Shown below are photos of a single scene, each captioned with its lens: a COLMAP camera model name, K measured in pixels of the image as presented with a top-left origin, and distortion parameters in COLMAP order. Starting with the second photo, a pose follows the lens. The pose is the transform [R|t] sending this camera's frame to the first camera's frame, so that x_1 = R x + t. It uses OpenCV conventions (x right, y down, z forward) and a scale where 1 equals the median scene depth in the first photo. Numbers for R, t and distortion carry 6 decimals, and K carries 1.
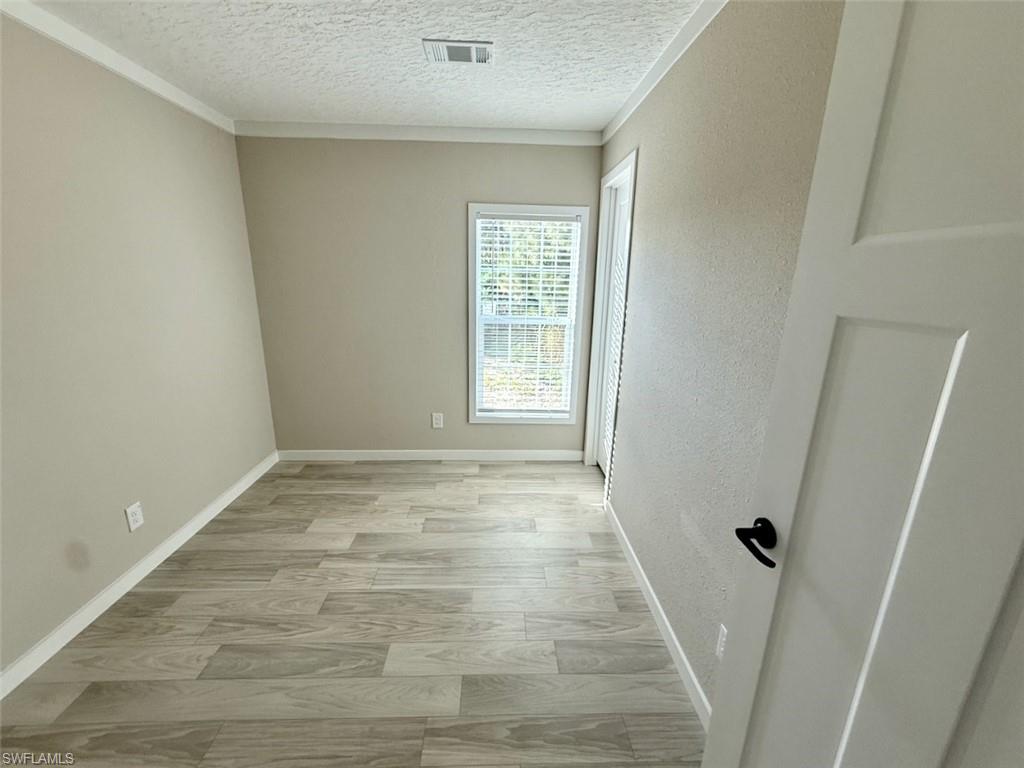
lens RADIAL K [[418.7, 0, 510.6], [0, 418.7, 383.4], [0, 0, 1]] dist [0.000916, -0.000105]
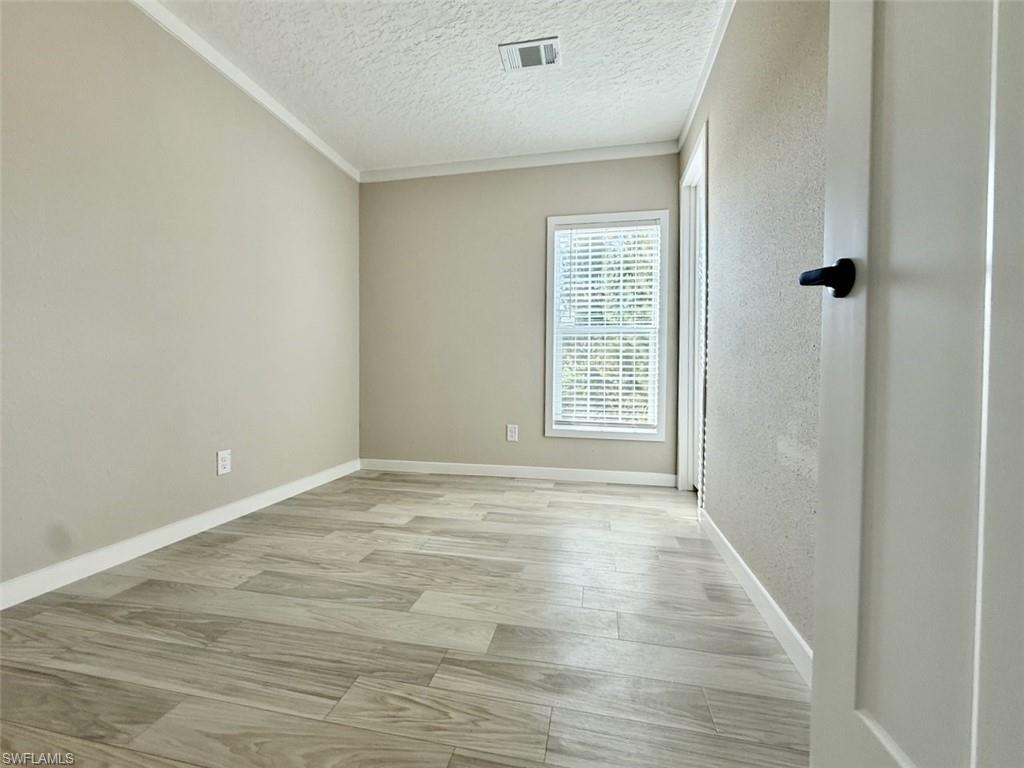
lens RADIAL K [[429.7, 0, 510.3], [0, 429.7, 383.8], [0, 0, 1]] dist [-0.000967, 0.000616]
pose [[0.971415, -0.008095, -0.237251, 0.090667], [-0.048745, 0.971320, -0.232727, 0.345397], [0.232331, 0.237639, 0.943160, 0.073852]]
